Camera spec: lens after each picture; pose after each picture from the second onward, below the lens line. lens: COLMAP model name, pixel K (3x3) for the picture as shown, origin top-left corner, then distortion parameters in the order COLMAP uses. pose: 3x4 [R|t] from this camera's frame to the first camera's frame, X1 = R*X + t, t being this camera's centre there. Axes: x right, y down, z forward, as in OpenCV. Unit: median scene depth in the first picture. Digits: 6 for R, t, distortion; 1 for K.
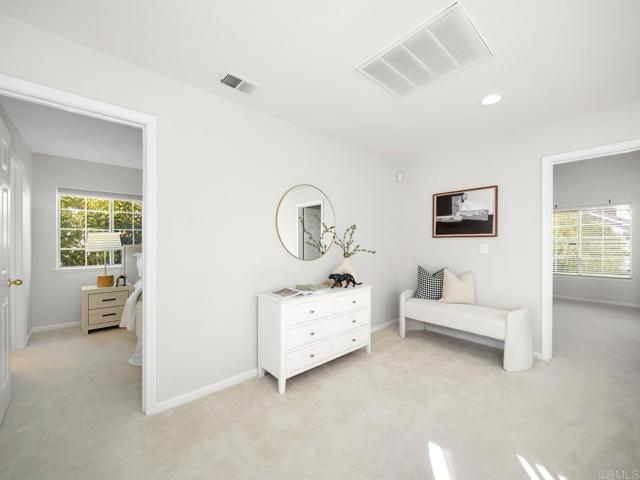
lens RADIAL K [[258.8, 0, 319.9], [0, 258.8, 244.0], [0, 0, 1]] dist [-0.000155, -0.000094]
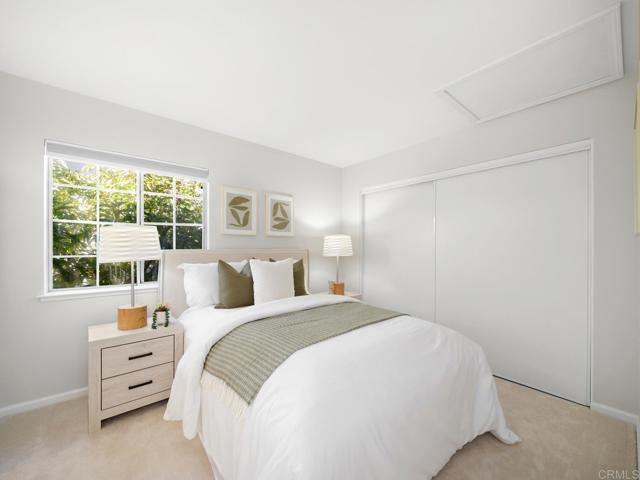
lens RADIAL K [[258.6, 0, 320.0], [0, 258.6, 249.6], [0, 0, 1]] dist [-0.000957, -0.000089]
pose [[0.999556, 0.005040, -0.029352, -0.410951], [-0.004875, 0.999972, 0.005688, -0.000609], [0.029380, -0.005542, 0.999553, 0.460959]]
